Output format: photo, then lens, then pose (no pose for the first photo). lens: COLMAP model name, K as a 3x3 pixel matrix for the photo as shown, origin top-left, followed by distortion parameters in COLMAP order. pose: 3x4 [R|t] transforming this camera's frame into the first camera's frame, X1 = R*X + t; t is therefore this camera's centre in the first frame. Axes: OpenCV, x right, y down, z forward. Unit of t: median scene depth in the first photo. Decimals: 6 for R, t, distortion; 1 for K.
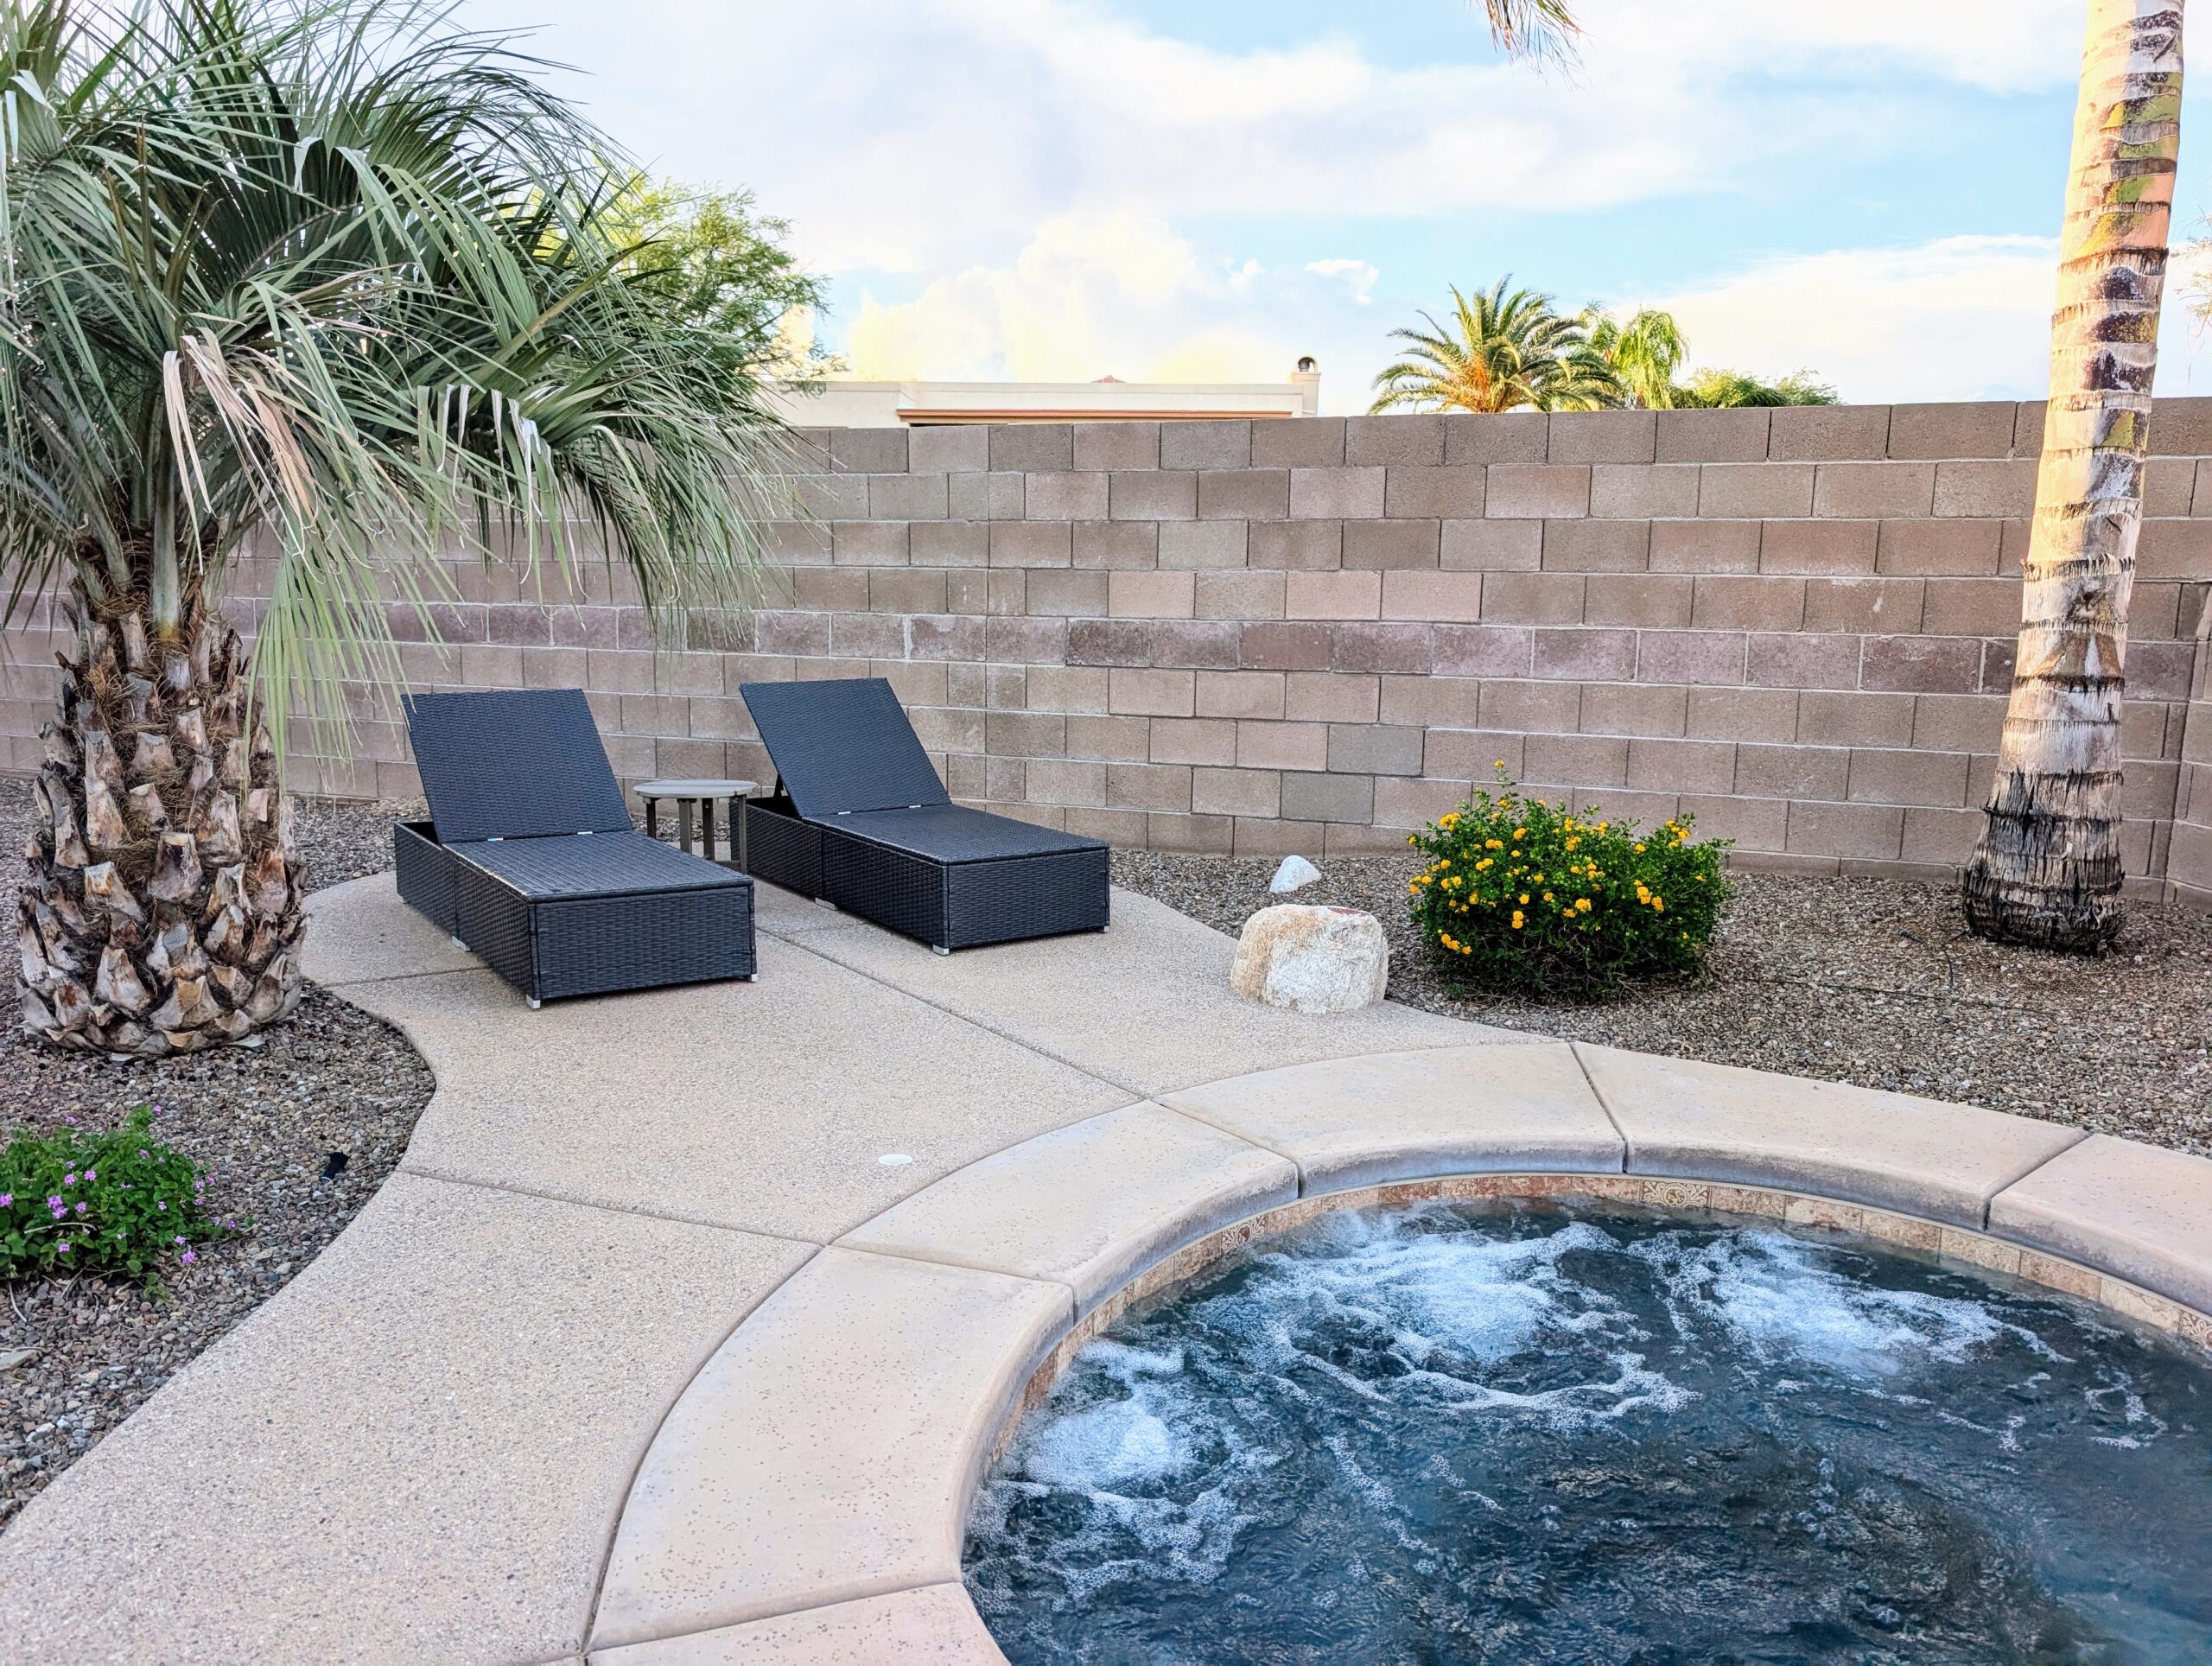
lens RADIAL K [[1592.8, 0, 1082.3], [0, 1592.8, 831.1], [0, 0, 1]] dist [0.046163, -0.043374]
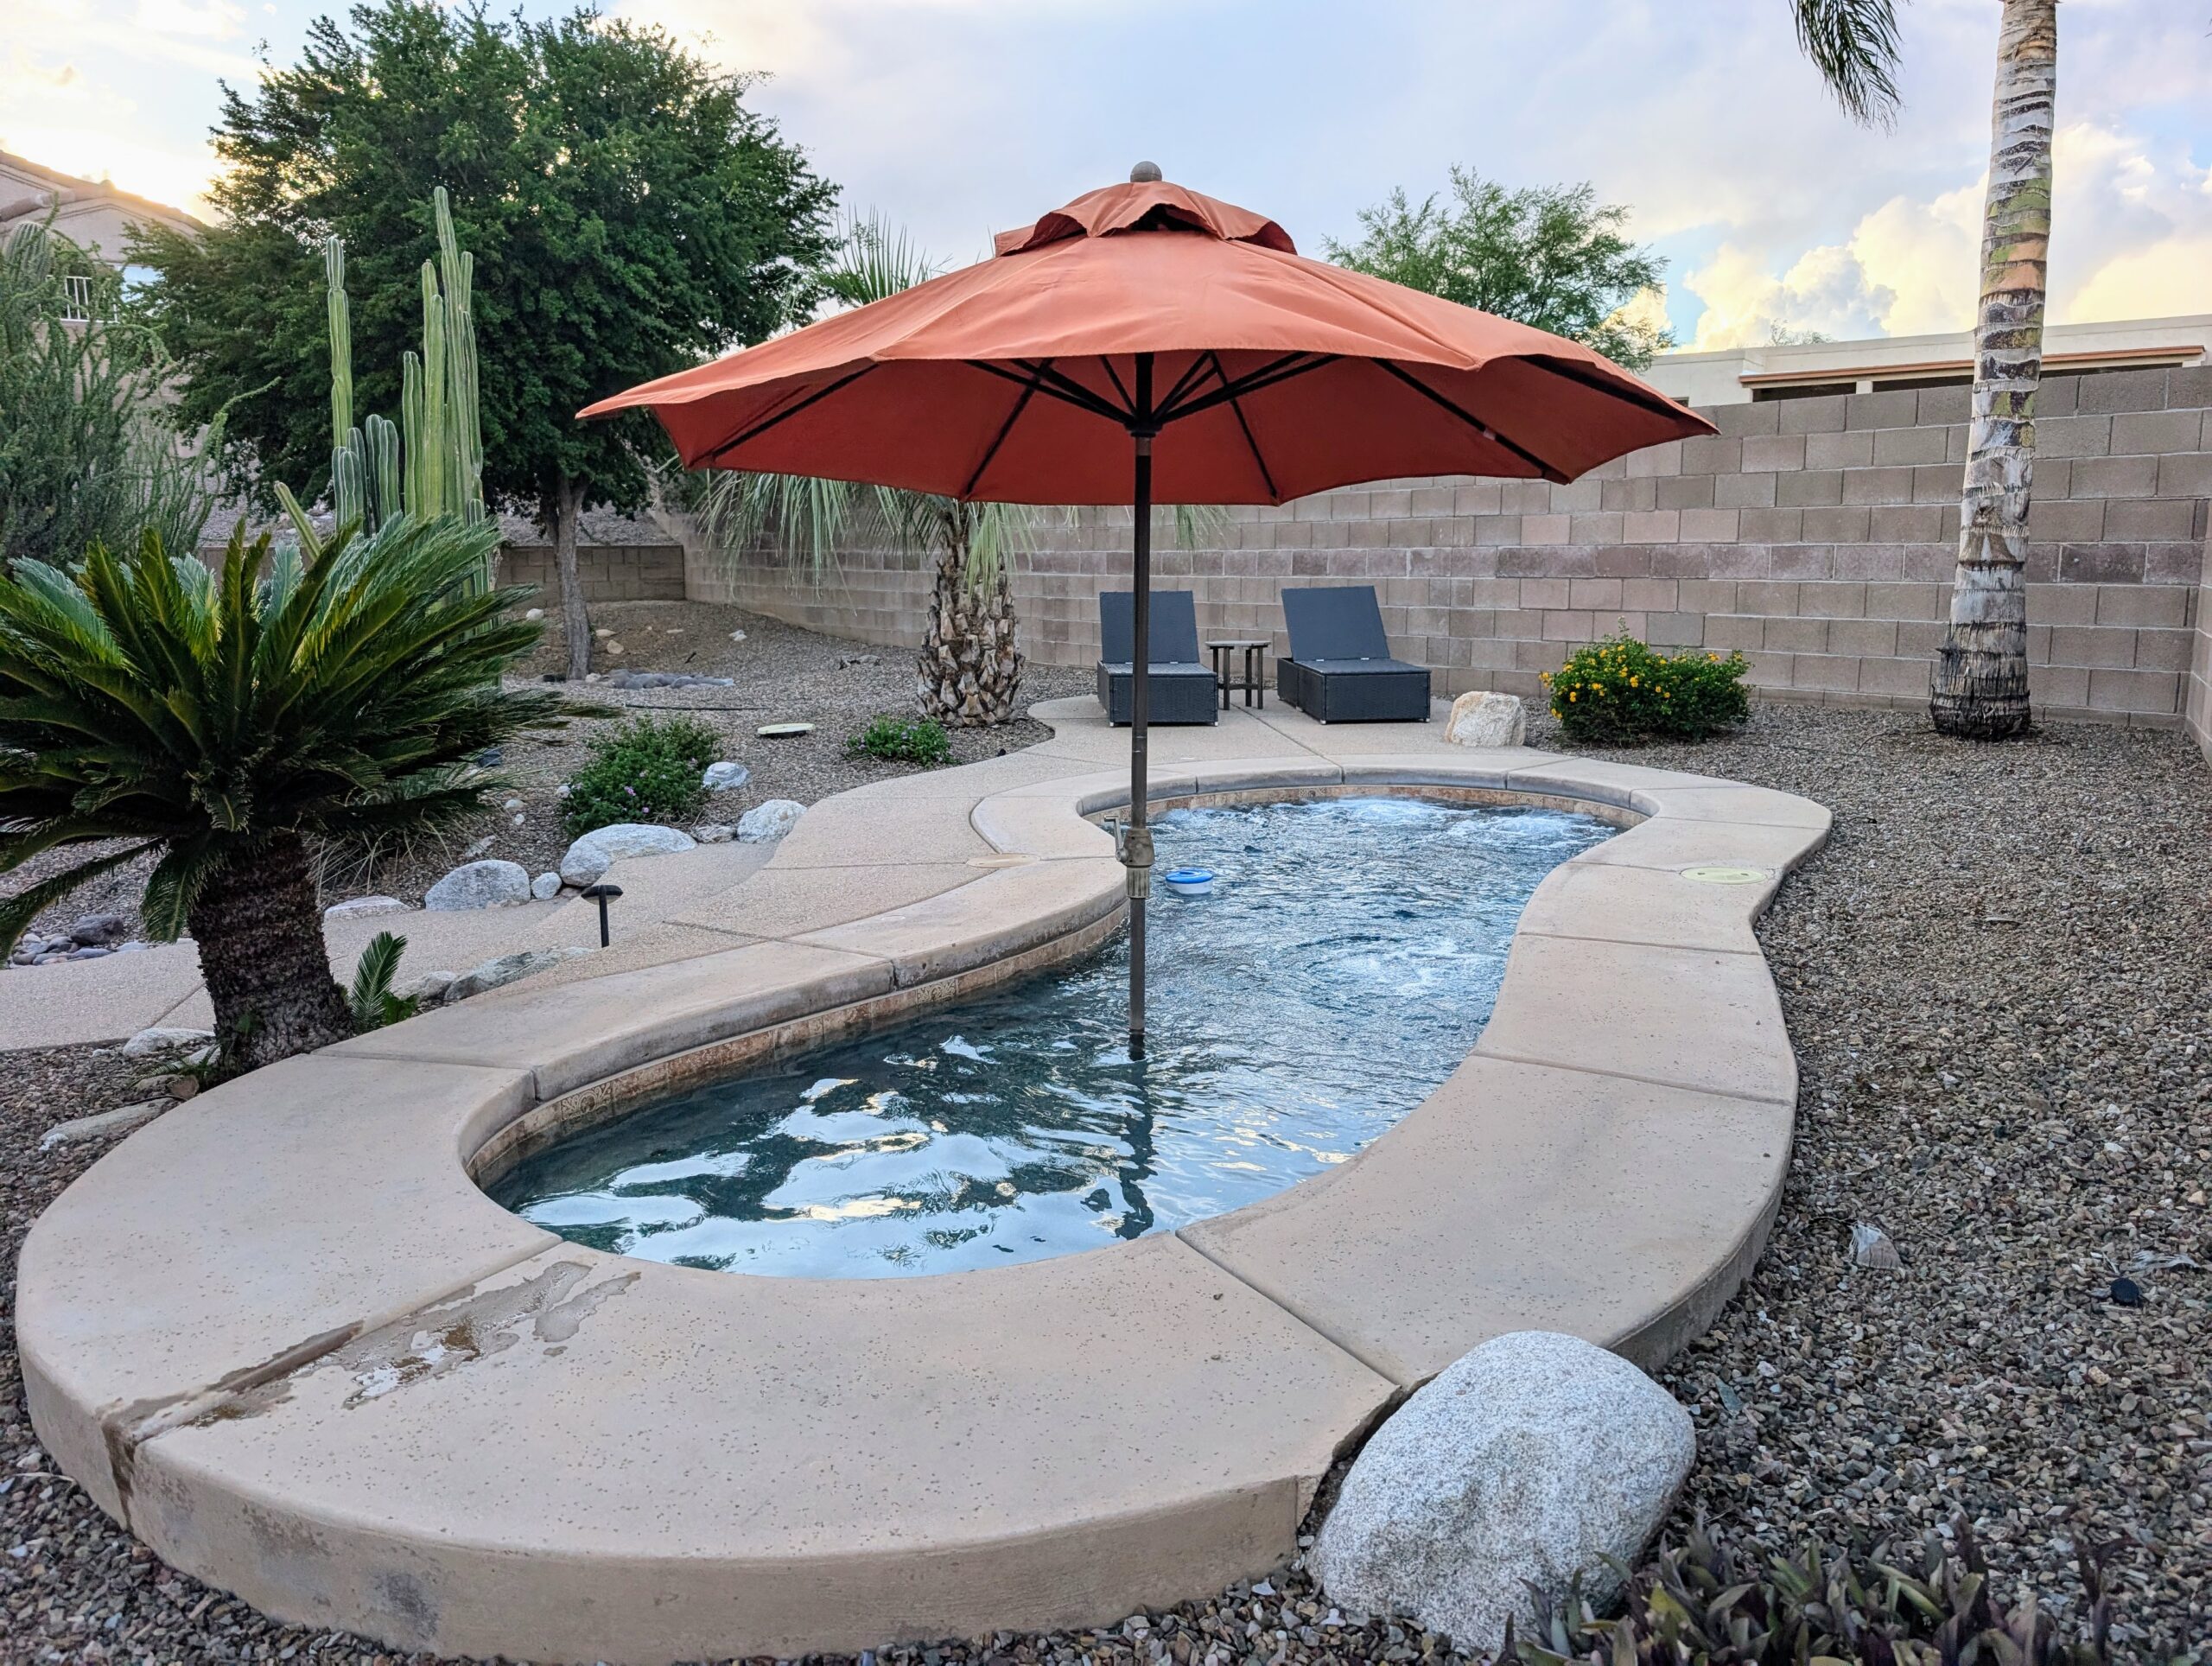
lens RADIAL K [[1592.8, 0, 1127.6], [0, 1592.8, 817.0], [0, 0, 1]] dist [0.046163, -0.043374]
pose [[0.864242, 0.064108, -0.498976, 0.726344], [-0.060373, 0.997896, 0.023640, 0.174045], [0.499441, 0.009694, 0.866293, -0.811777]]
